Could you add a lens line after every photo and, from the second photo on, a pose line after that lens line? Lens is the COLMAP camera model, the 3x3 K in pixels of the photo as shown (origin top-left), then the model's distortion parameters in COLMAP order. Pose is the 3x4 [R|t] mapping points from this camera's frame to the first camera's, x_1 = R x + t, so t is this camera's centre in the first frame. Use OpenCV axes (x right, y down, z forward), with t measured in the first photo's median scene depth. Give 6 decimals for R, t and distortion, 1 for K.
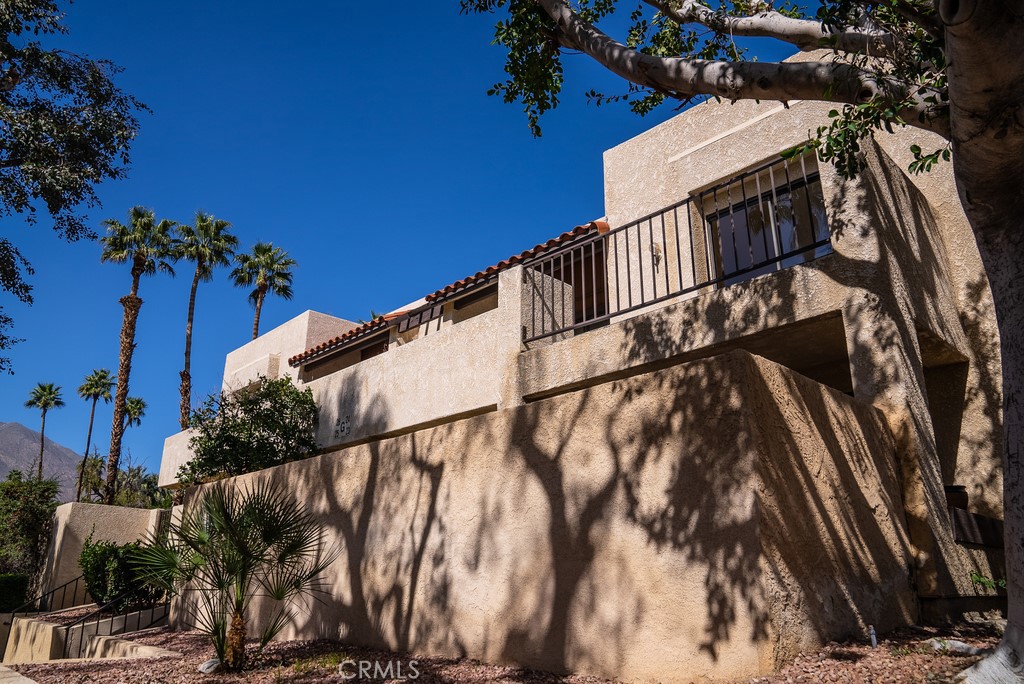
lens RADIAL K [[704.4, 0, 510.9], [0, 704.4, 344.1], [0, 0, 1]] dist [-0.004408, -0.000324]
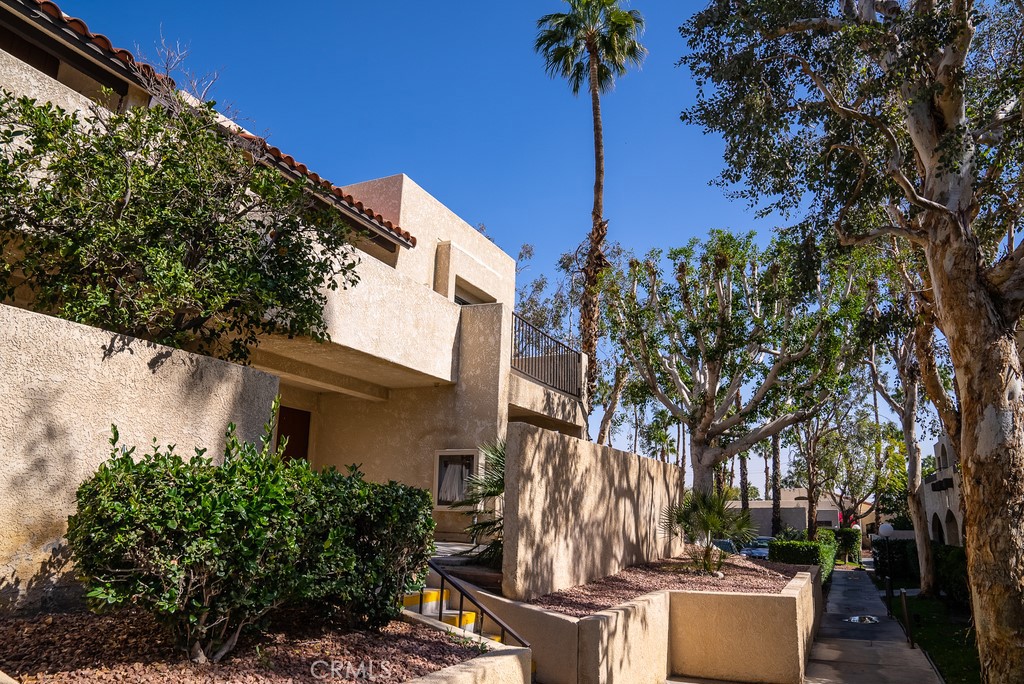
lens RADIAL K [[704.4, 0, 511.5], [0, 704.4, 340.8], [0, 0, 1]] dist [-0.004408, -0.000324]
pose [[-0.378678, 0.199956, 0.903671, -1.073608], [-0.321593, 0.887119, -0.331055, 0.355062], [-0.867860, -0.415978, -0.271628, 1.156401]]
